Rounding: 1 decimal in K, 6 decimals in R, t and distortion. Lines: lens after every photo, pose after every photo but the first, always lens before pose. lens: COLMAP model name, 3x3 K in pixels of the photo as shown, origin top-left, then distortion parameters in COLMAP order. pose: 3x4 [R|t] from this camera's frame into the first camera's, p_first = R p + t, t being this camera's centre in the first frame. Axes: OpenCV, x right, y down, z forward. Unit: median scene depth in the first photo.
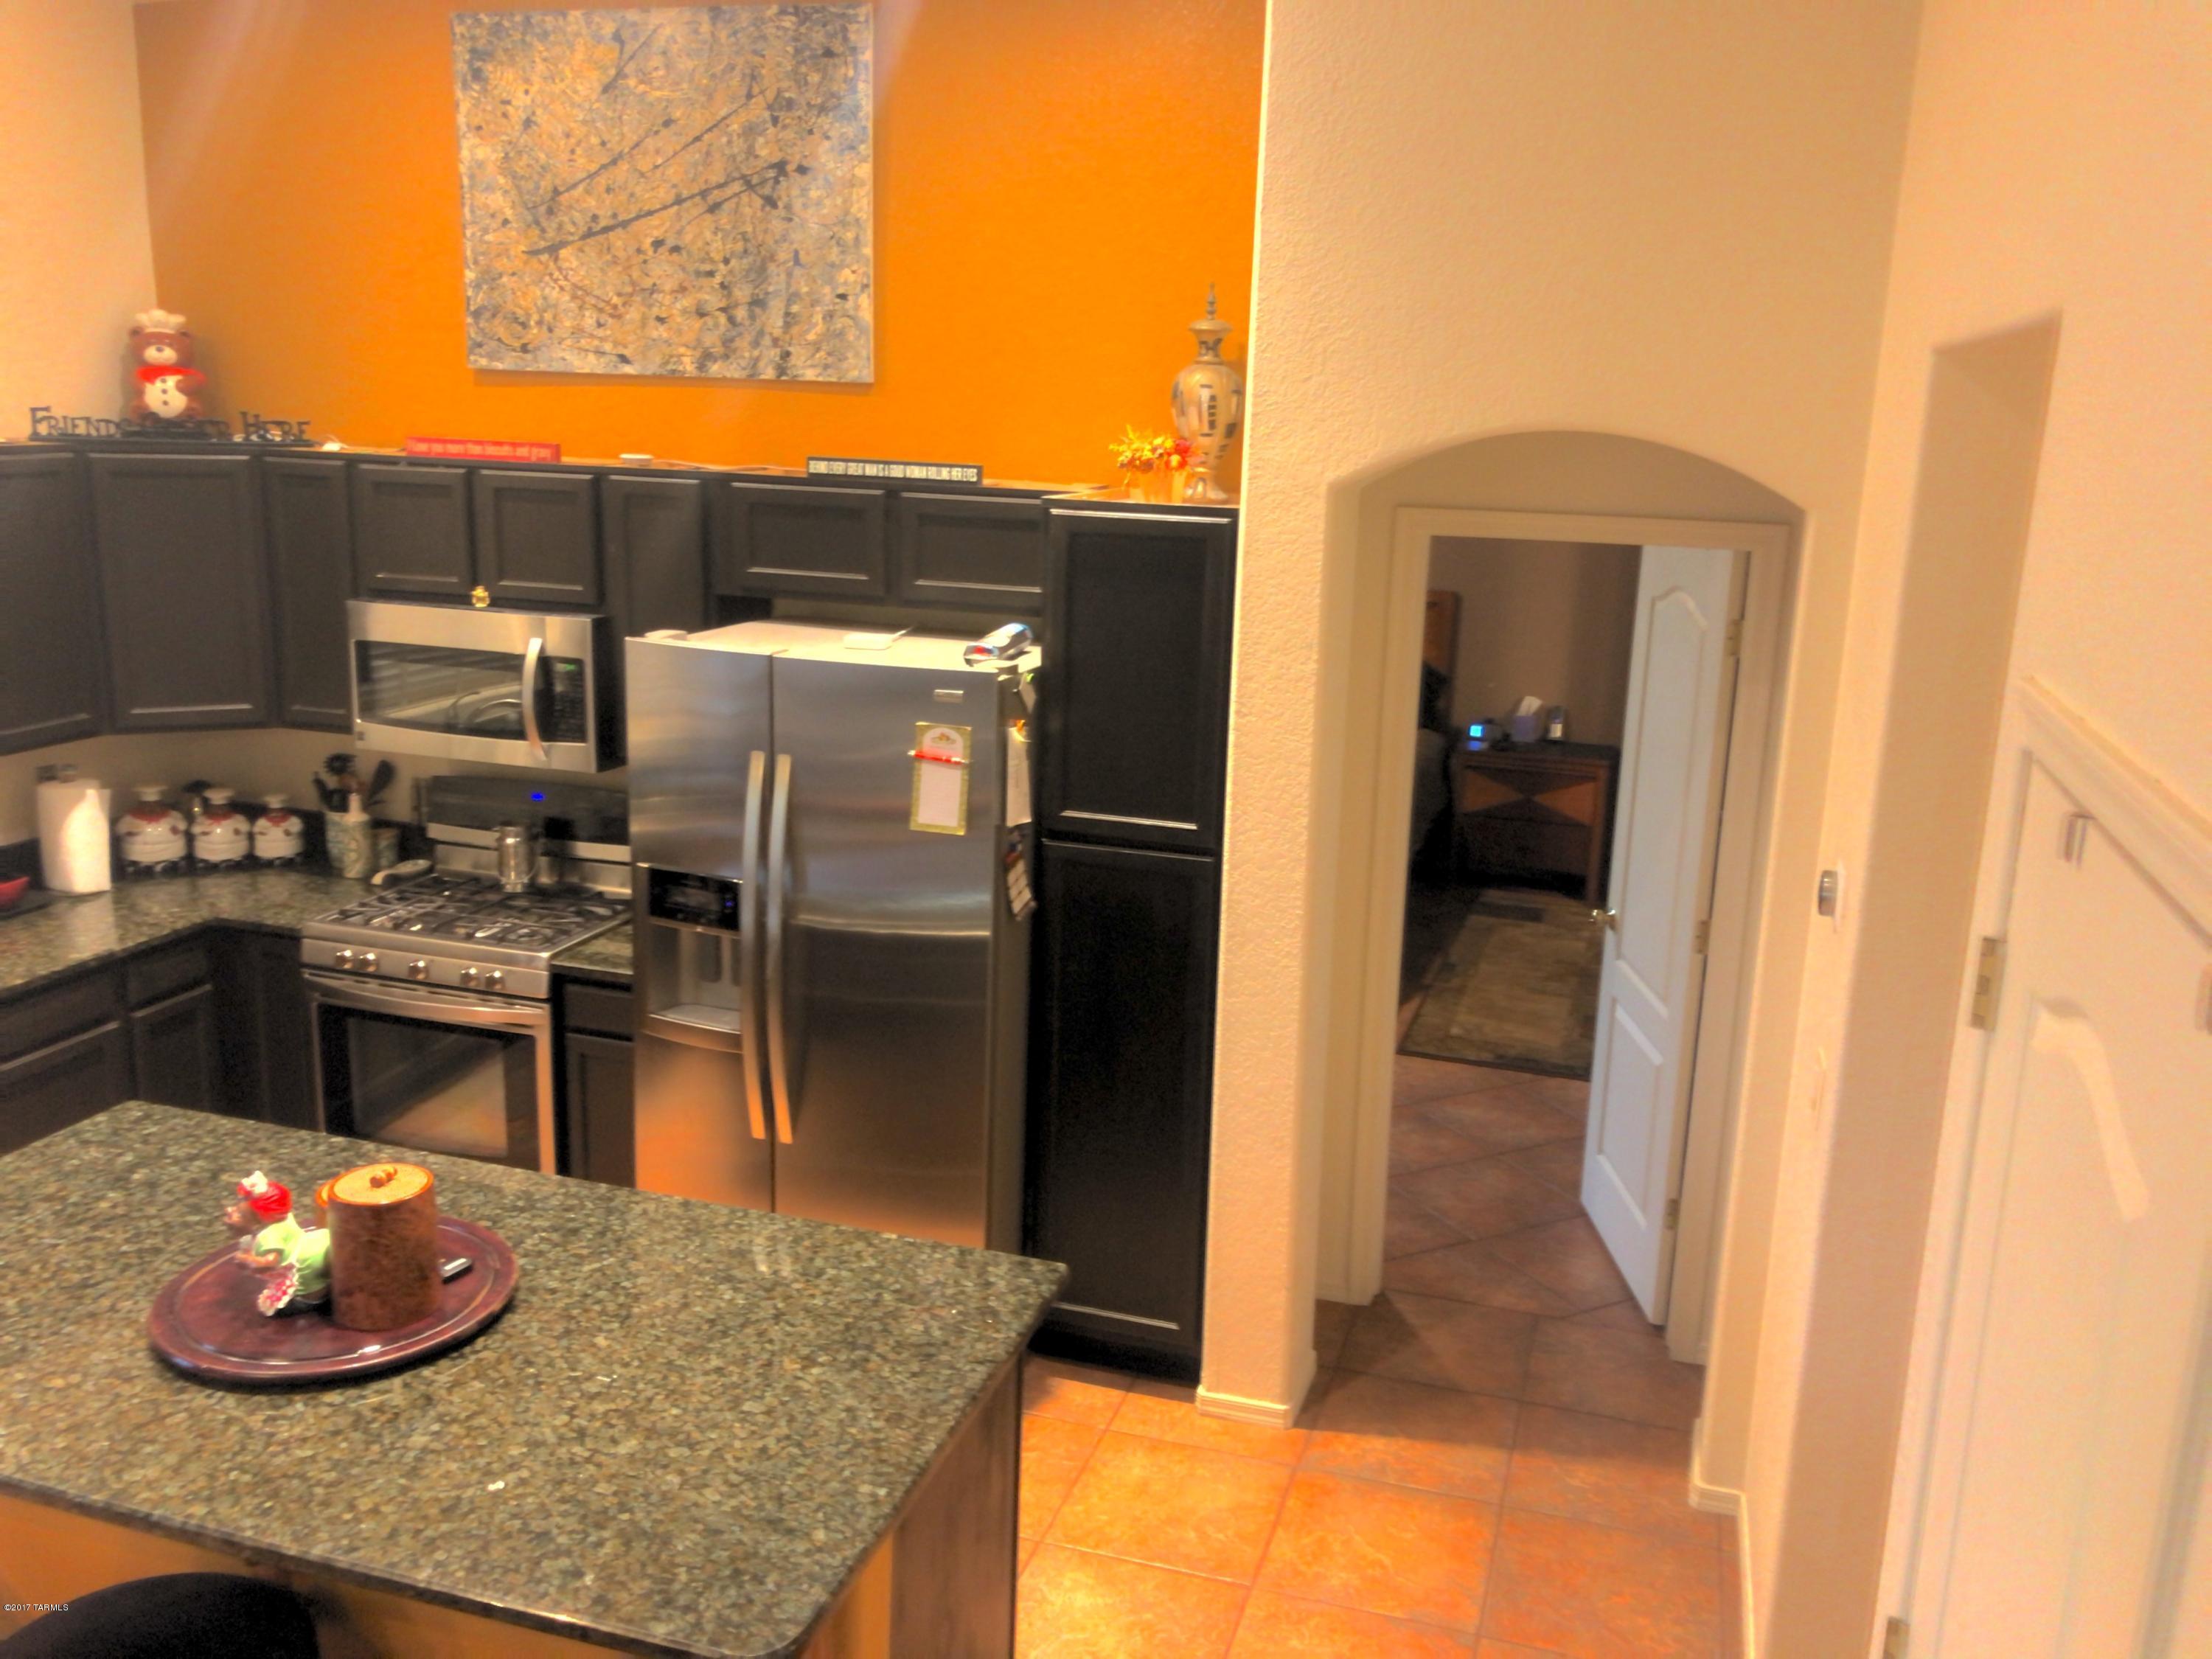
lens RADIAL K [[1797.3, 0, 1116.9], [0, 1797.3, 820.1], [0, 0, 1]] dist [0.015173, -0.030720]
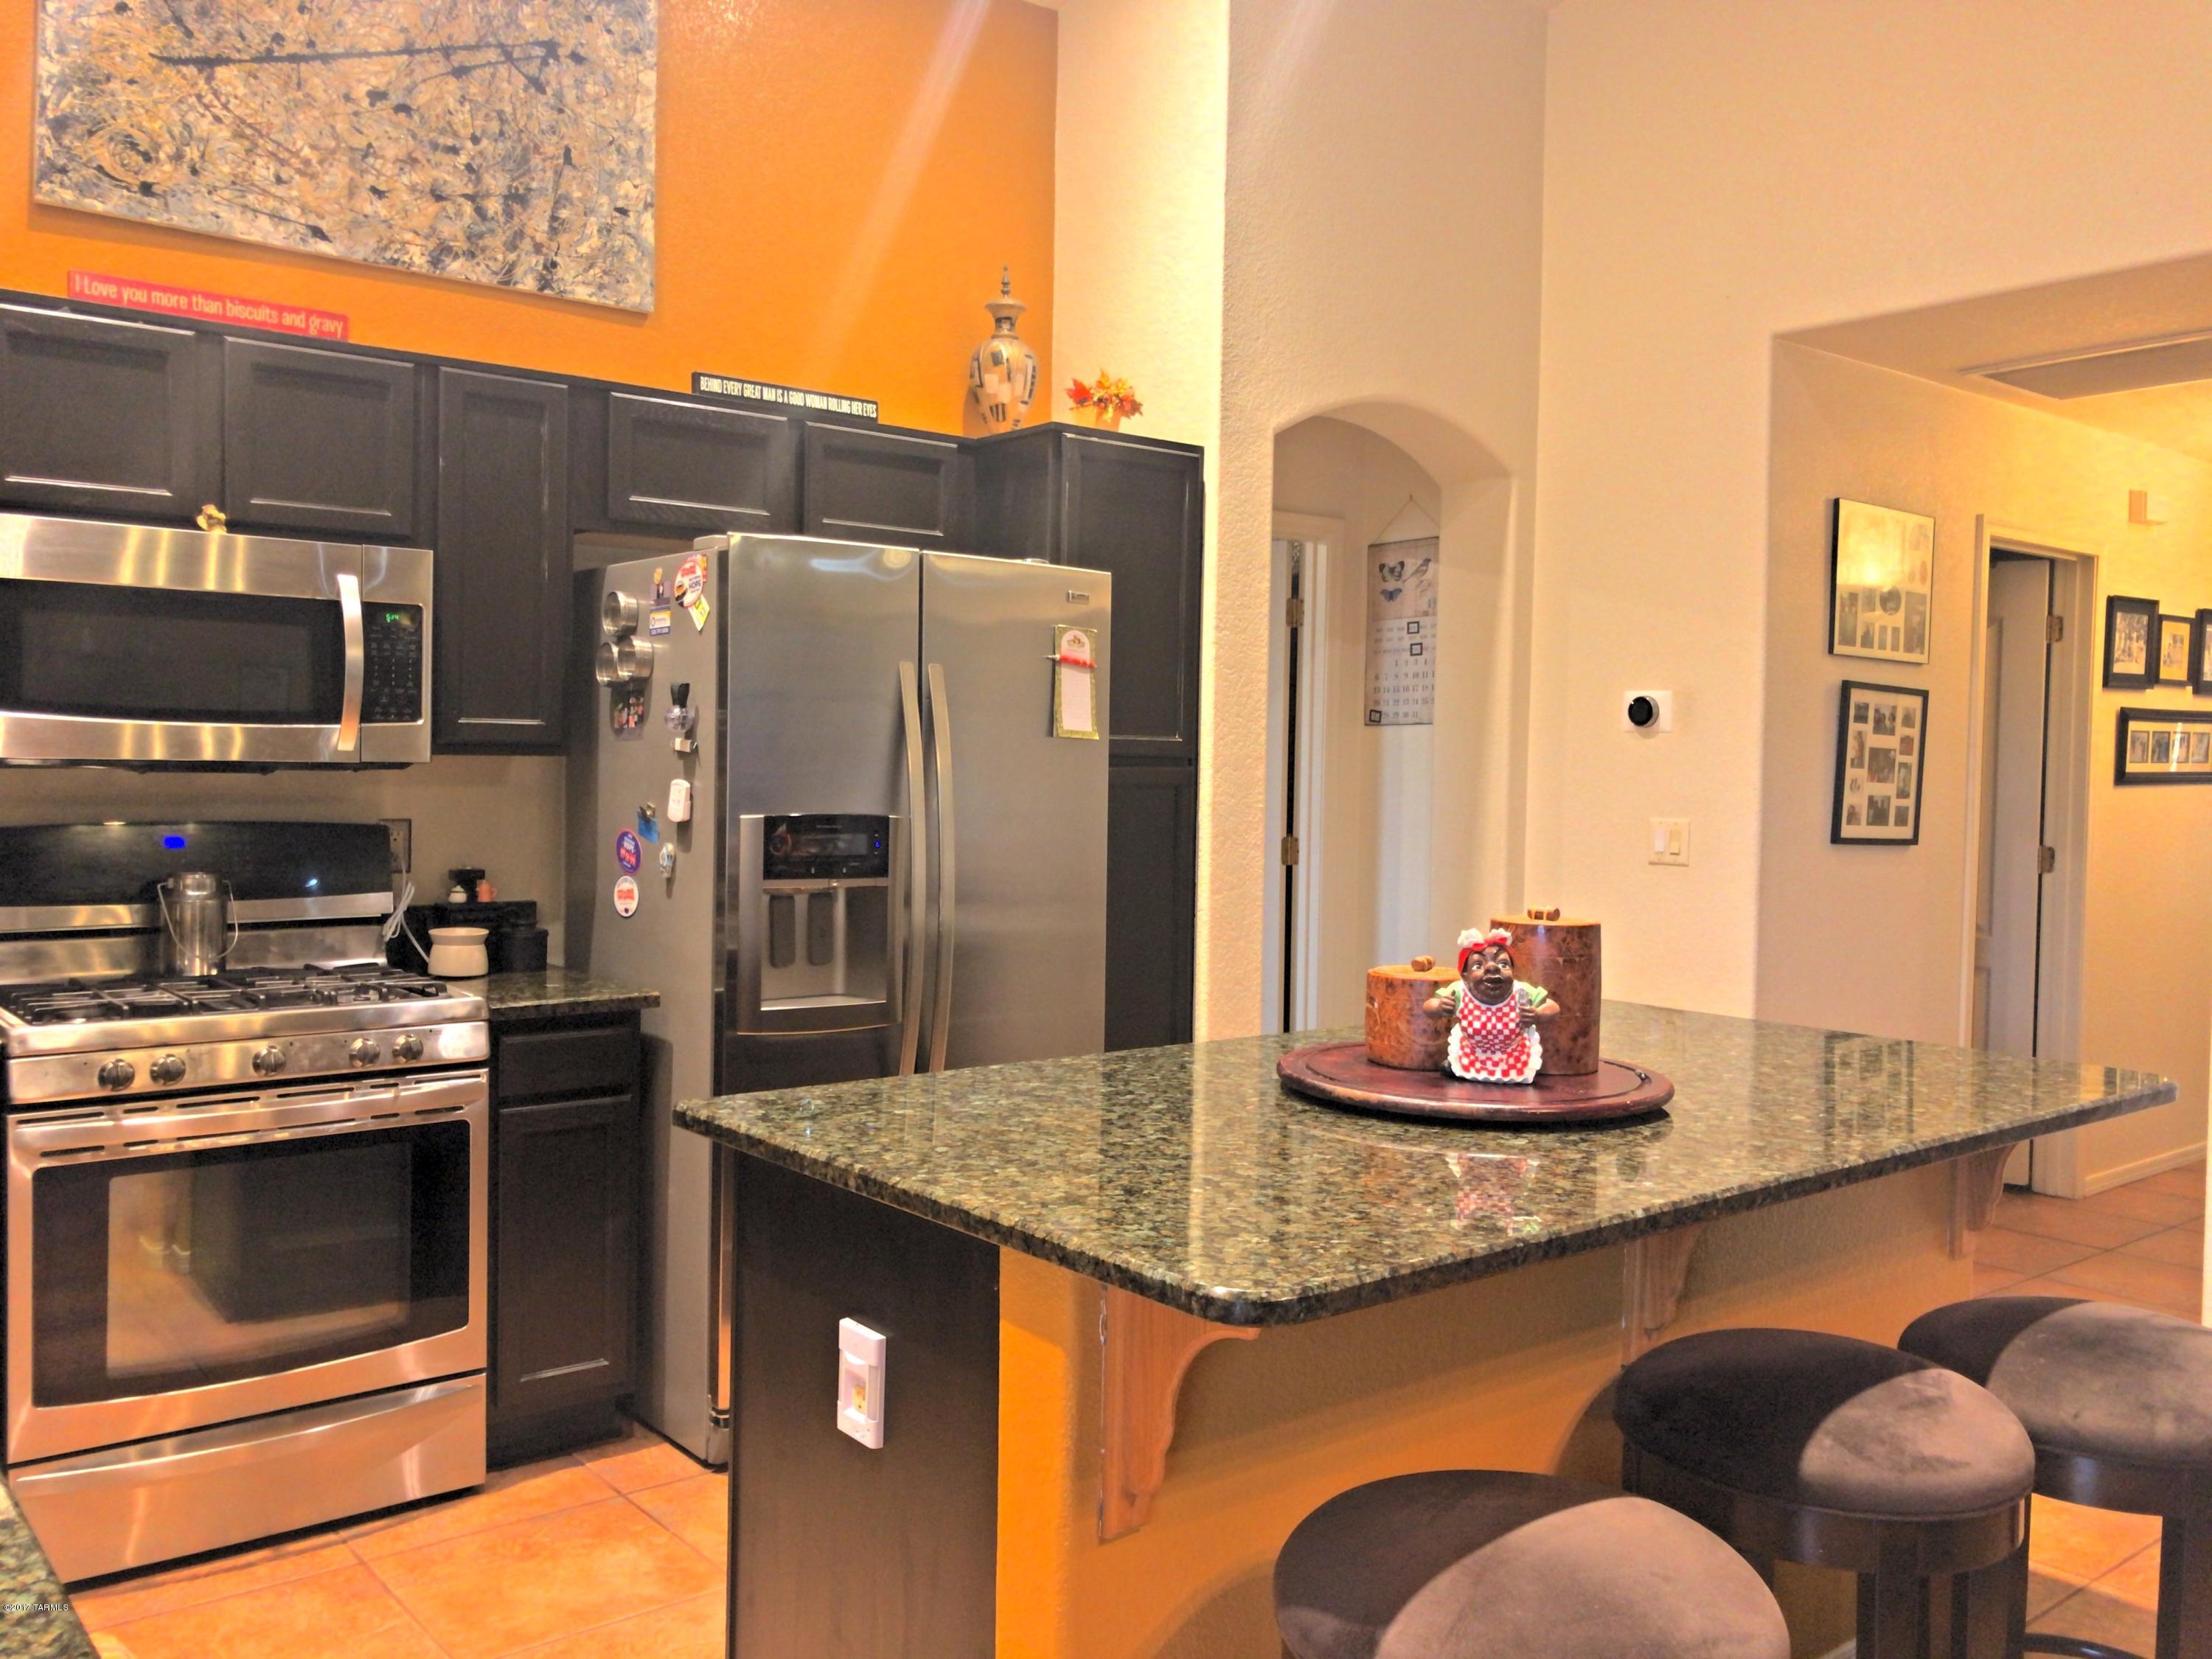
lens RADIAL K [[1813.2, 0, 1106.0], [0, 1813.2, 829.5], [0, 0, 1]] dist [-0.049399, 0.106194]
pose [[0.556994, -0.057881, 0.828497, -0.749883], [0.191286, 0.979689, -0.060157, 0.097249], [-0.808187, 0.191987, 0.556753, 0.378055]]
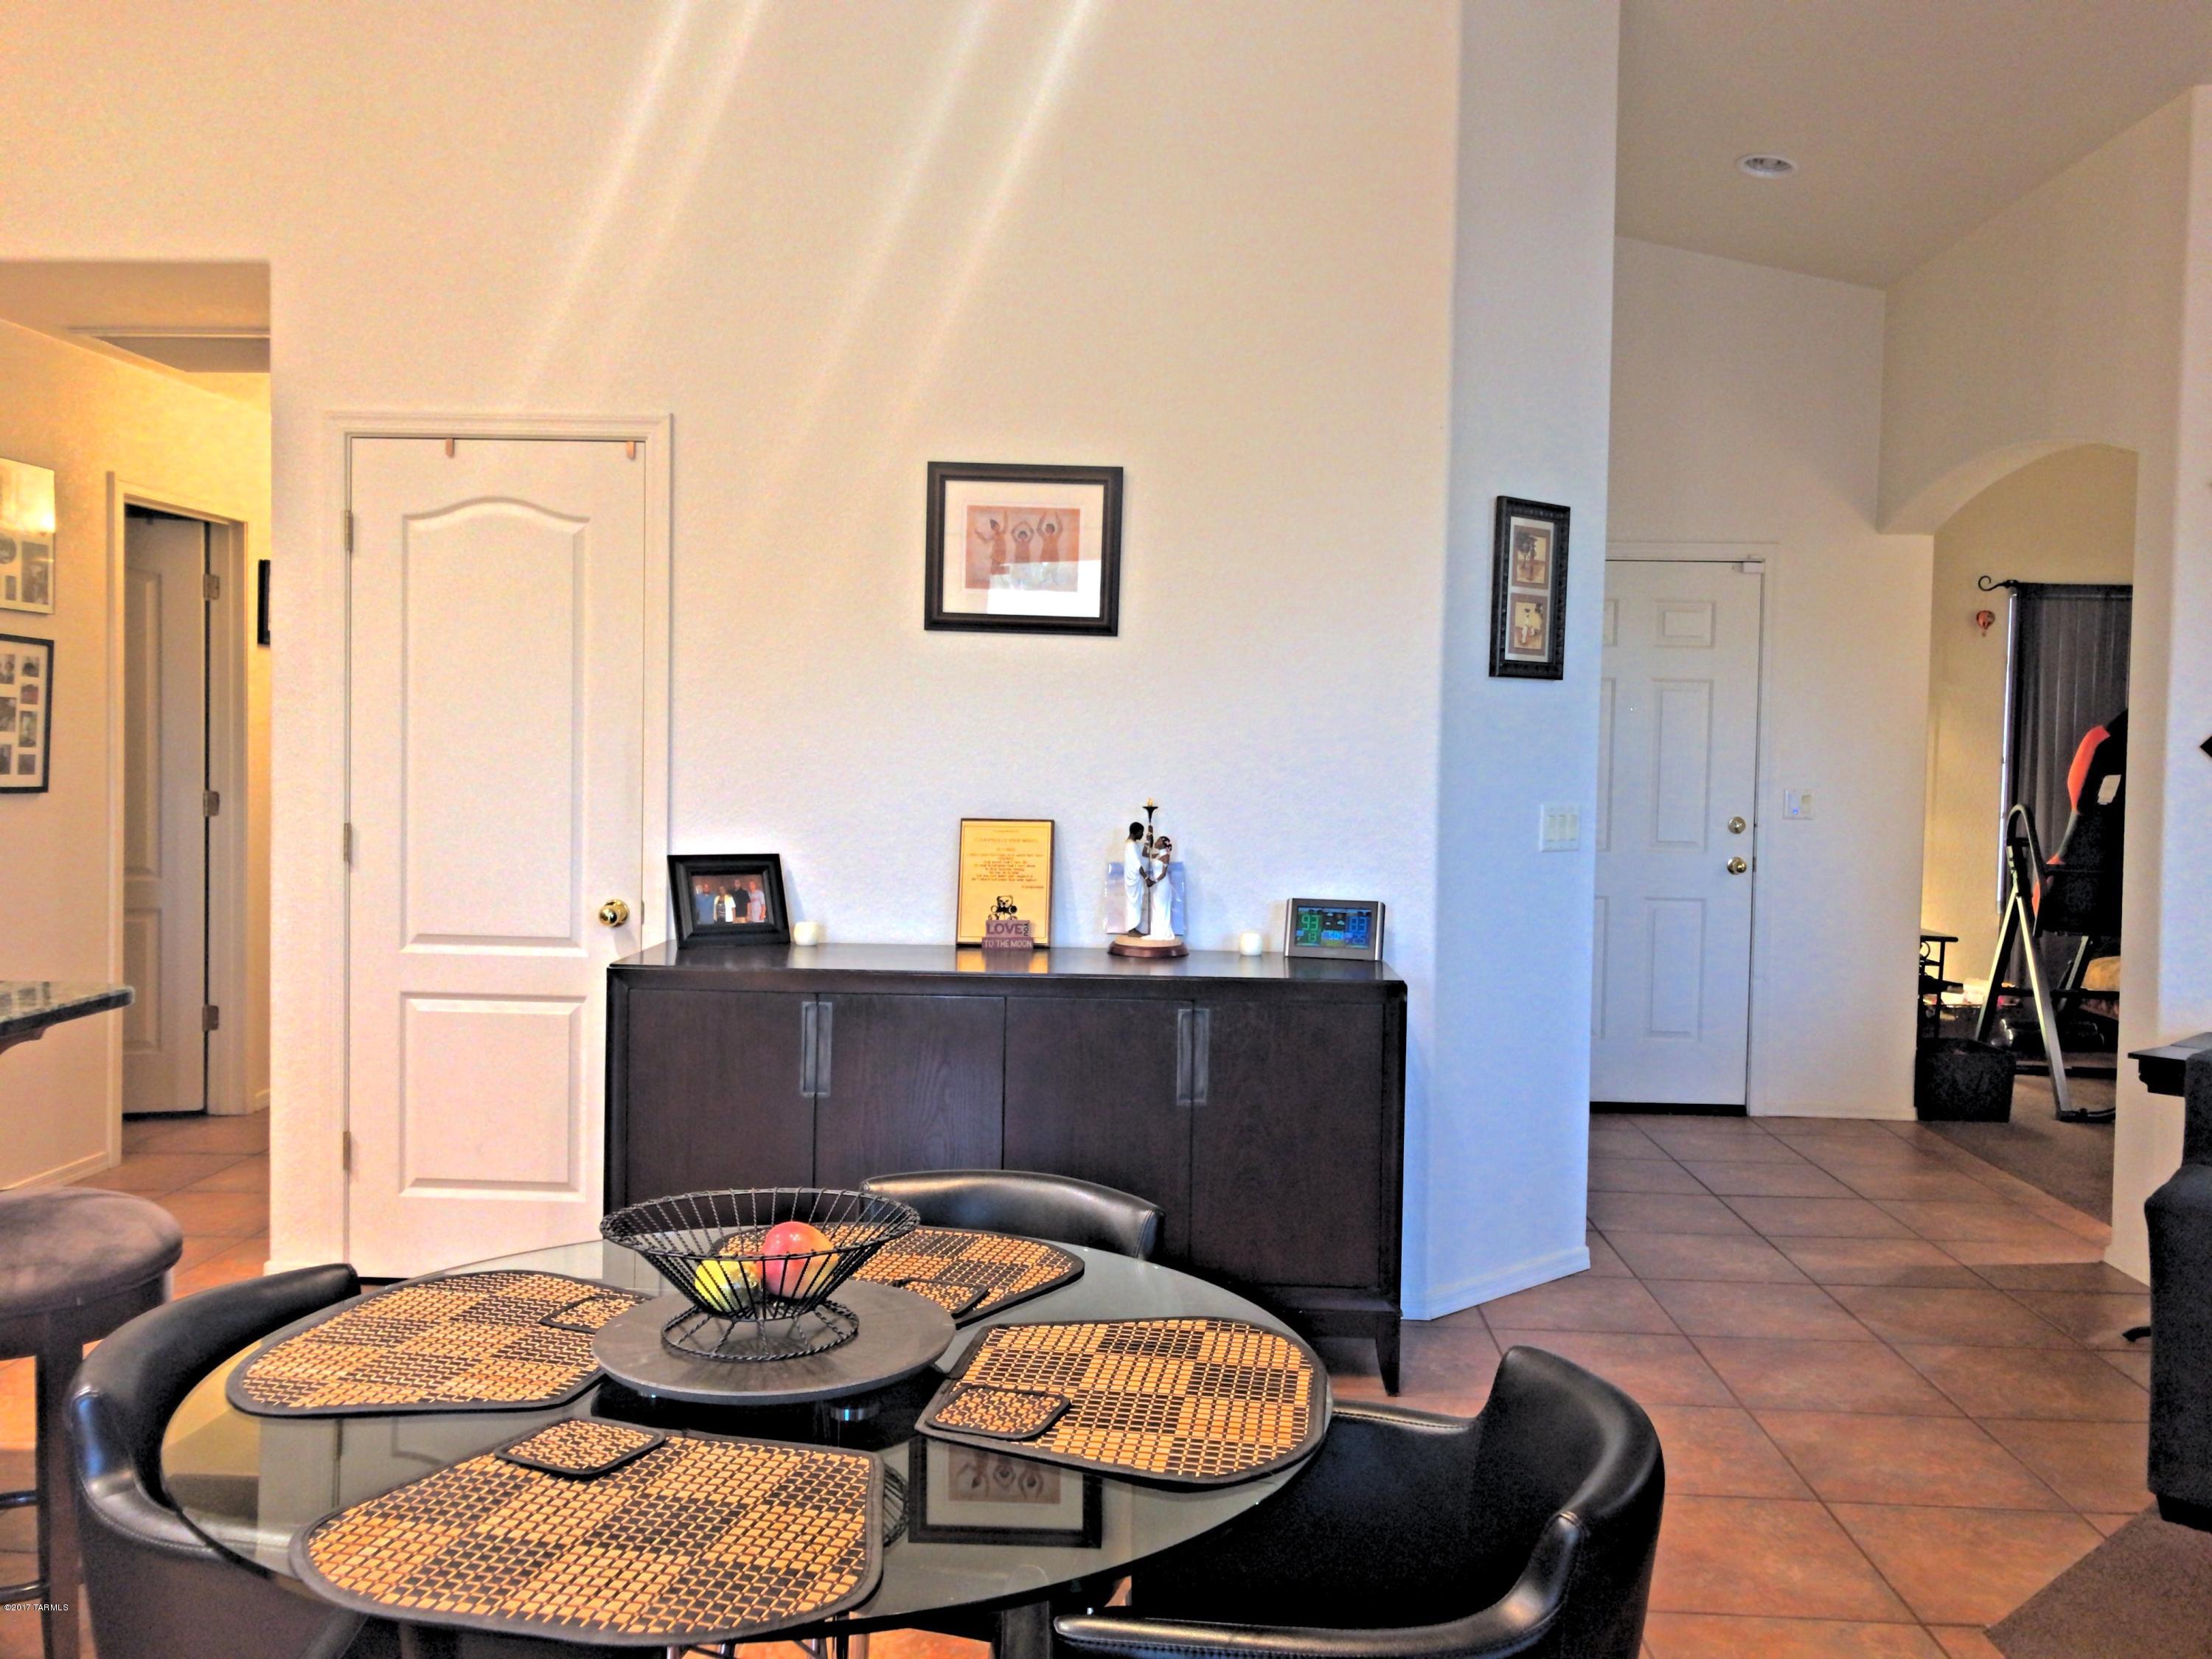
lens RADIAL K [[1807.4, 0, 1104.6], [0, 1807.4, 817.6], [0, 0, 1]] dist [0.012527, -0.013410]
pose [[-0.256503, -0.080610, 0.963176, -0.813712], [0.194675, 0.971785, 0.133174, 0.127758], [-0.946736, 0.221665, -0.233573, 0.239271]]
